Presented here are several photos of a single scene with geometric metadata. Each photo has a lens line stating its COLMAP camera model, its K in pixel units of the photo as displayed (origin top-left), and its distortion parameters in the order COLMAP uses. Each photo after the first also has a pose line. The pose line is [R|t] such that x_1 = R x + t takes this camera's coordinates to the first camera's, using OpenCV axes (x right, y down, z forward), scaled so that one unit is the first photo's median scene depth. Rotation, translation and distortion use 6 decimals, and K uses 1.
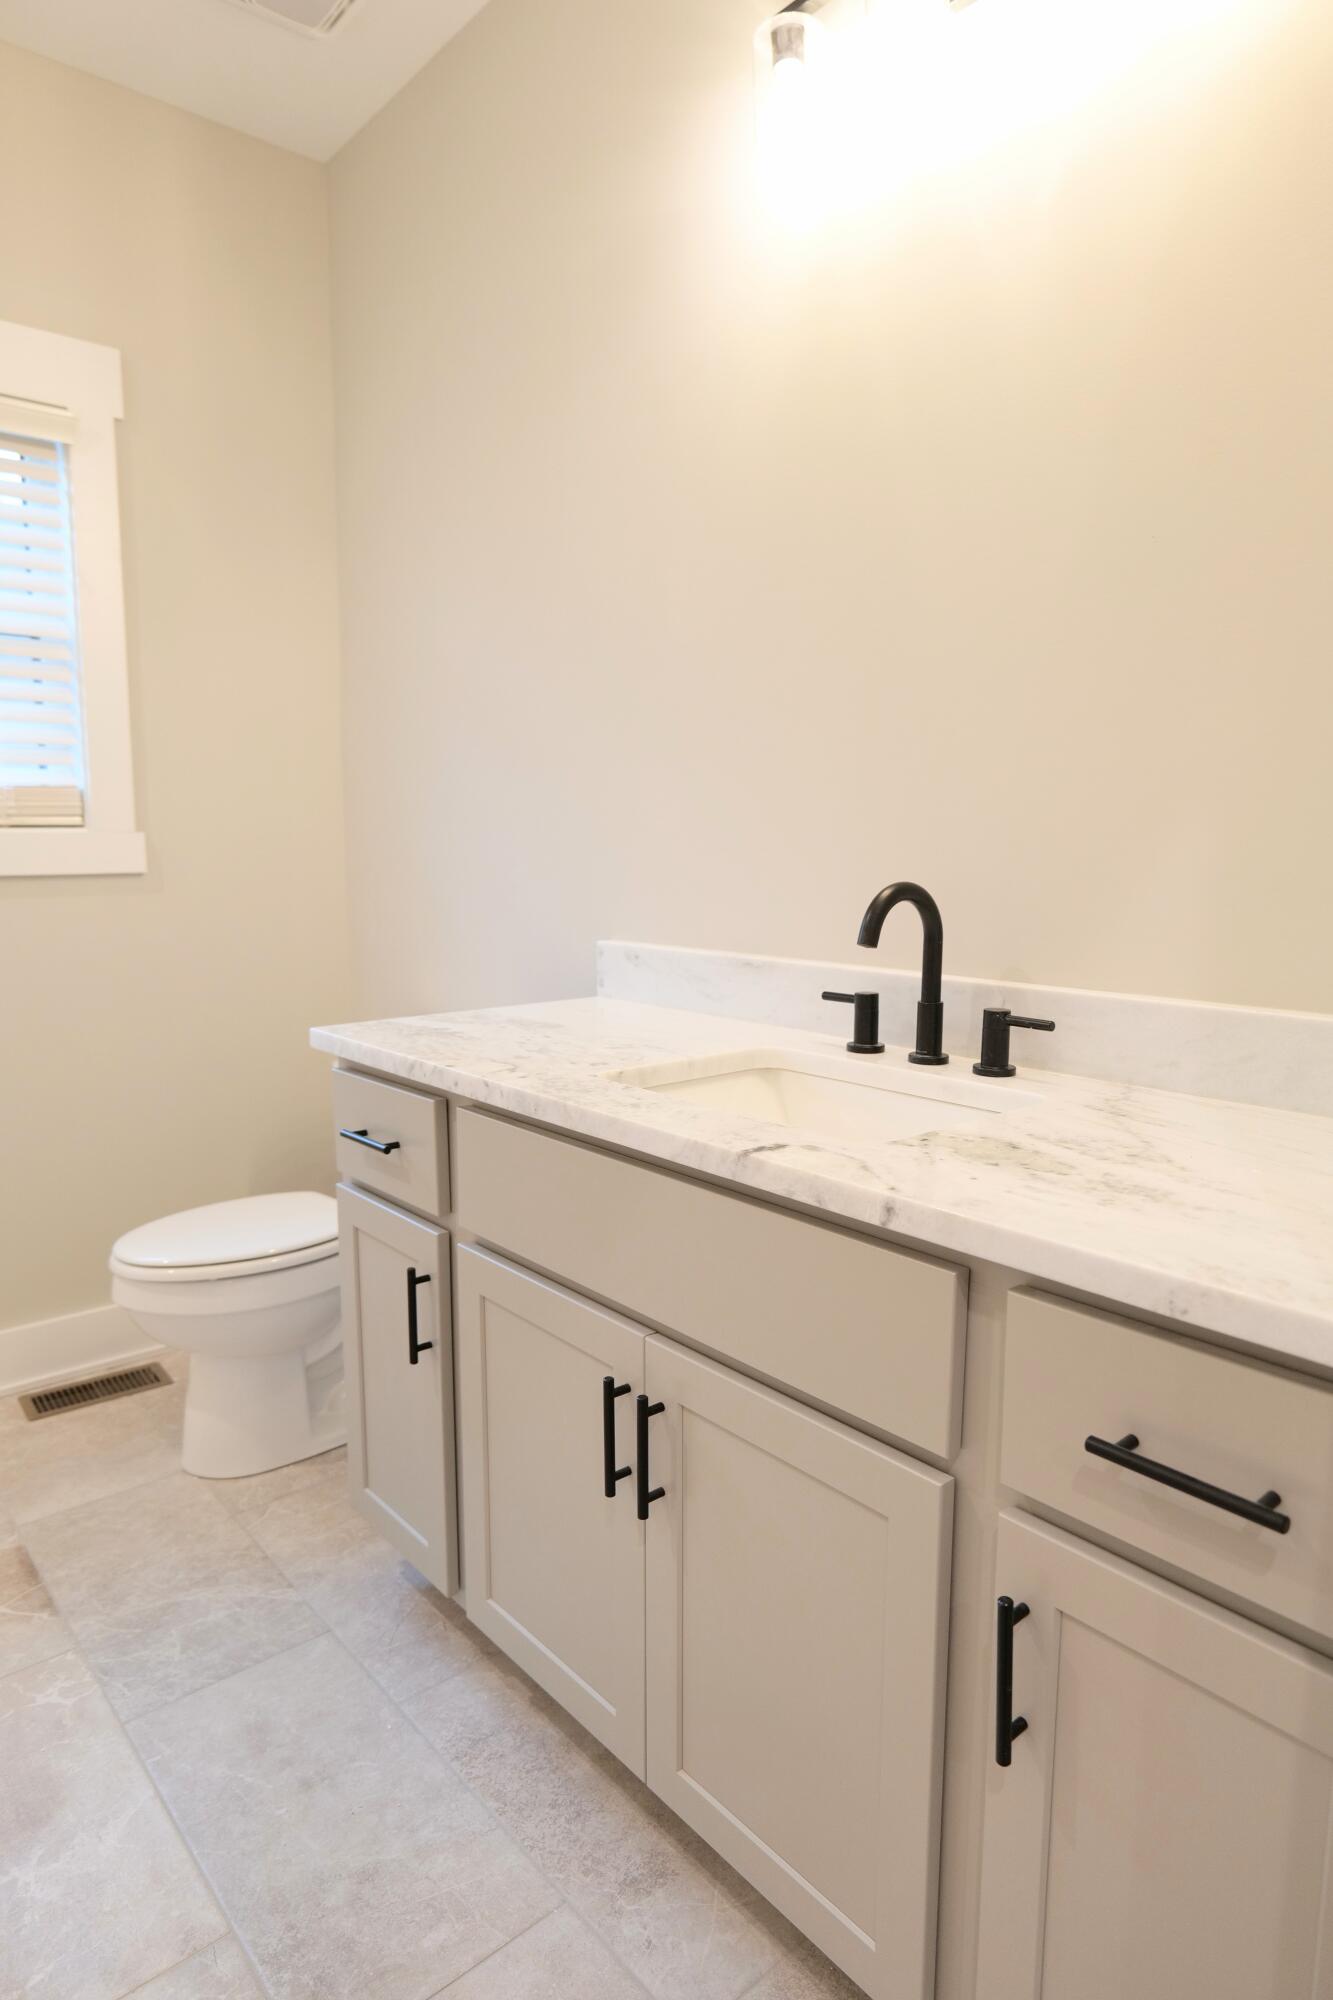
lens RADIAL K [[1192.9, 0, 639.7], [0, 1192.9, 1002.9], [0, 0, 1]] dist [-0.027631, 0.014168]
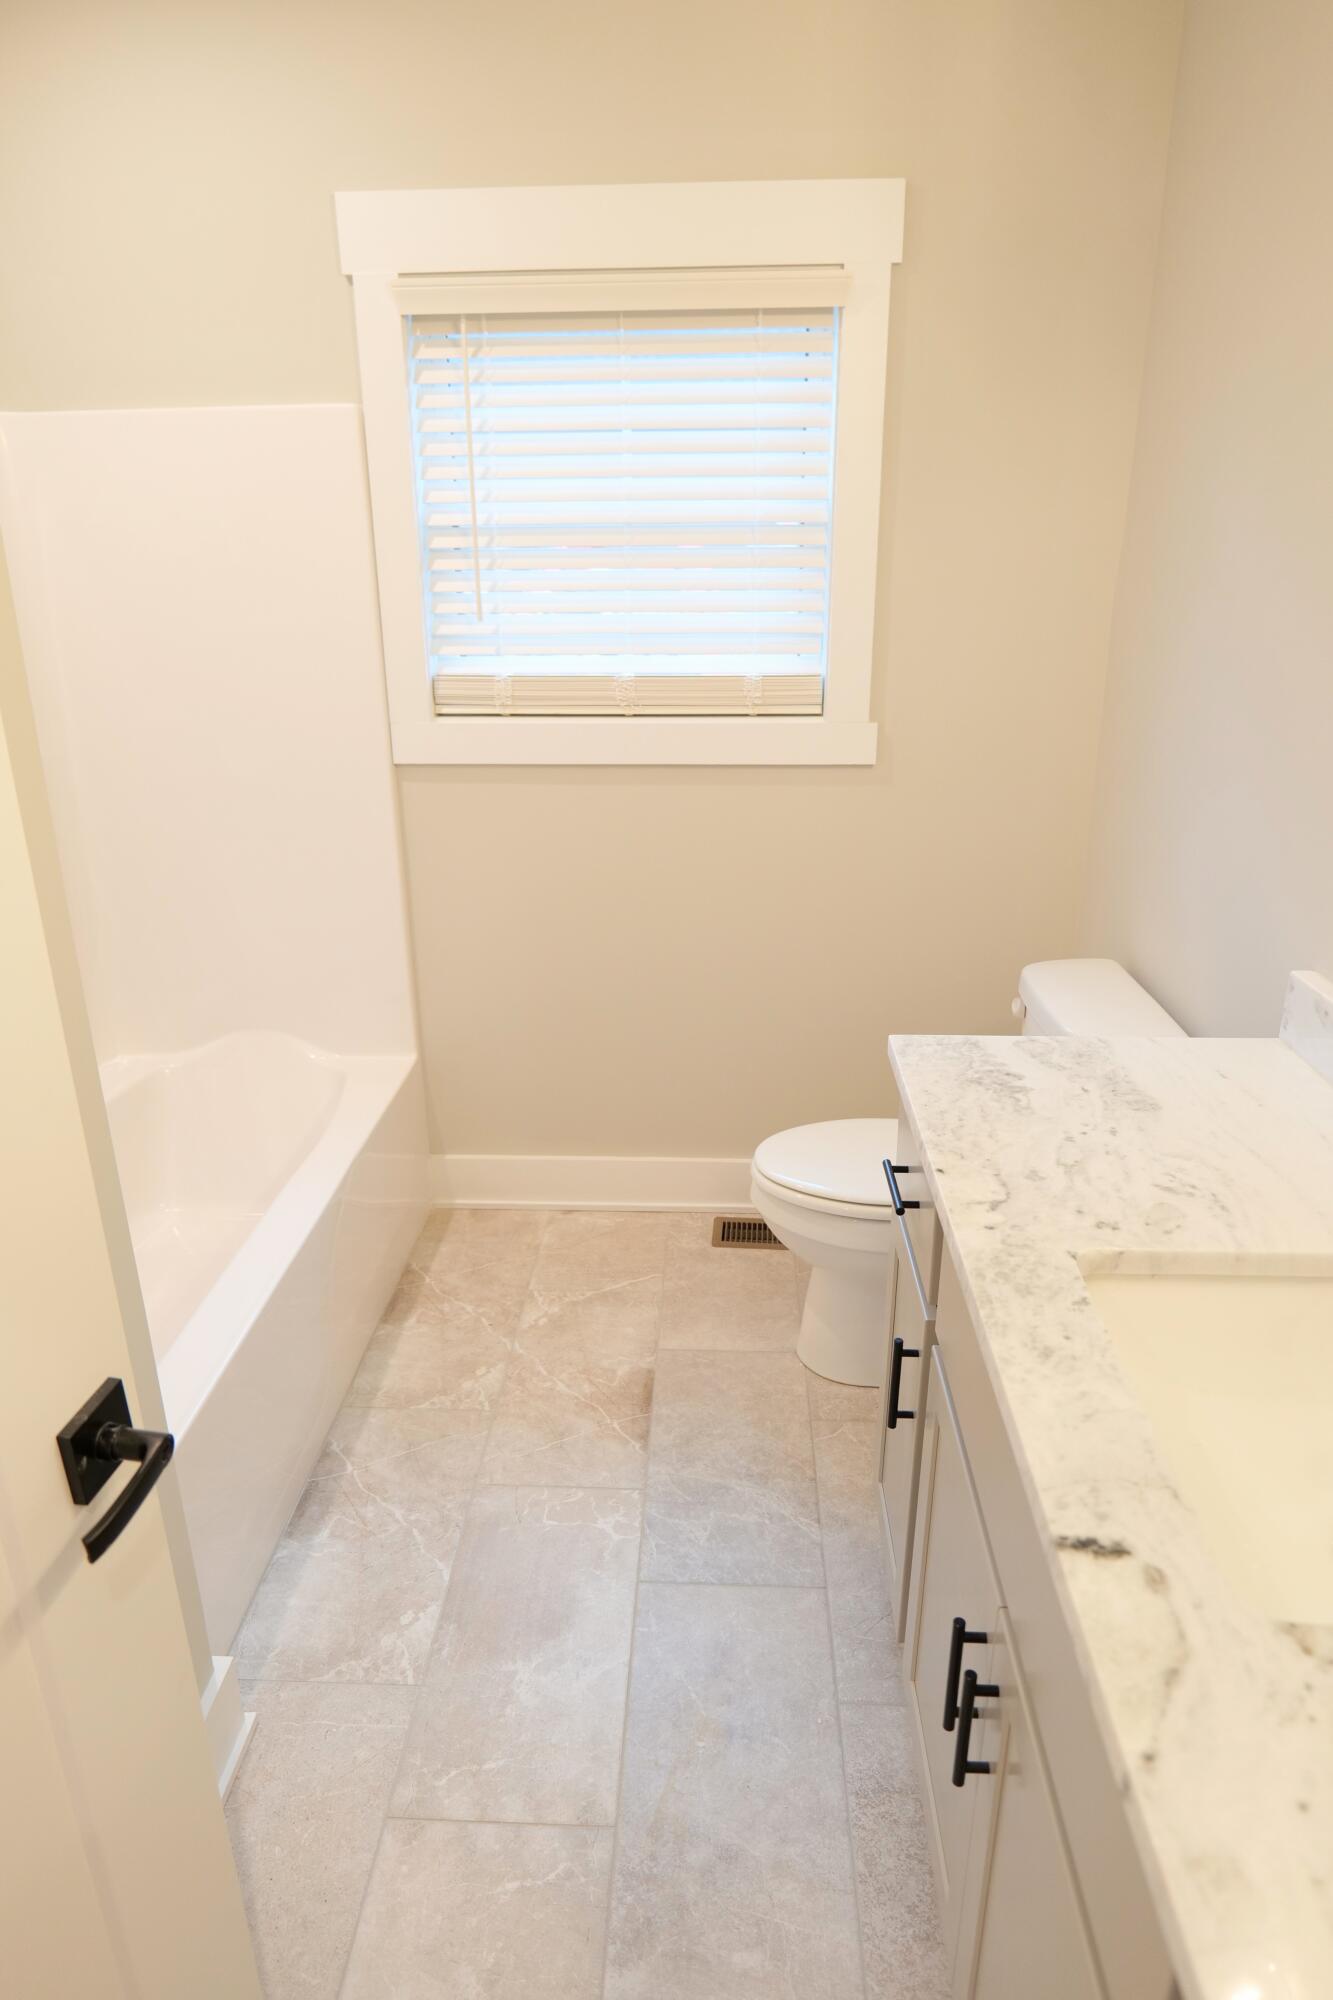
lens RADIAL K [[1192.9, 0, 639.7], [0, 1192.9, 1002.9], [0, 0, 1]] dist [-0.027631, 0.014168]
pose [[0.731548, 0.223899, -0.643977, 0.202260], [-0.075431, 0.965320, 0.249936, -0.251586], [0.677604, -0.134265, 0.723067, 0.212377]]
